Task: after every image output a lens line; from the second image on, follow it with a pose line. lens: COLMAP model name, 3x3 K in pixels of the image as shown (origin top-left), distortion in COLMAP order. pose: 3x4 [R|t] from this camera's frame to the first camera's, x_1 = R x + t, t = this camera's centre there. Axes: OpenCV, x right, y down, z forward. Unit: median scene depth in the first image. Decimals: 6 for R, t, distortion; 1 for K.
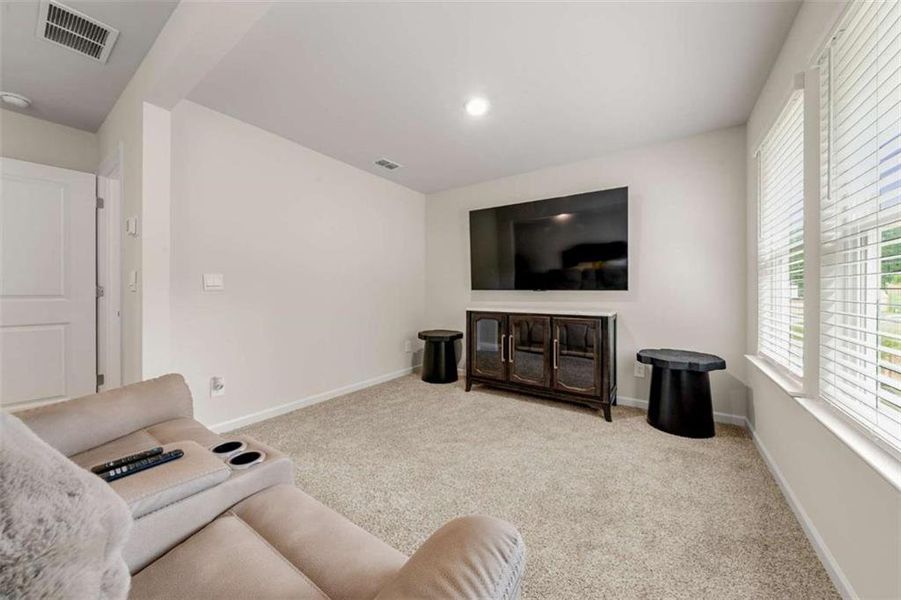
lens RADIAL K [[312.6, 0, 449.9], [0, 312.6, 294.0], [0, 0, 1]] dist [0.002890, 0.000102]
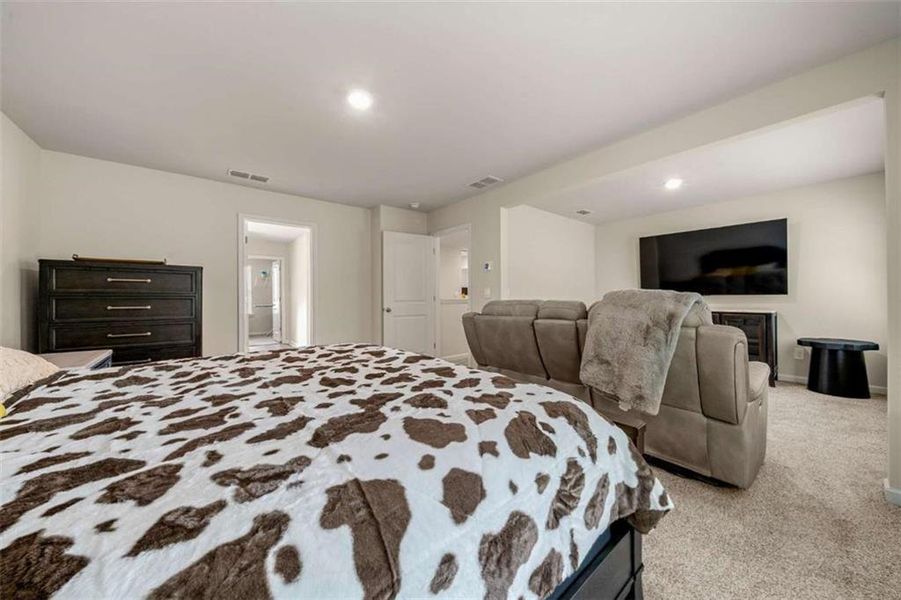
lens RADIAL K [[306.5, 0, 451.1], [0, 306.5, 297.2], [0, 0, 1]] dist [-0.002541, -0.000041]
pose [[0.960006, -0.006007, -0.279915, -0.481647], [0.003790, 0.999957, -0.008463, 0.005864], [0.279953, 0.007063, 0.959988, -0.710361]]
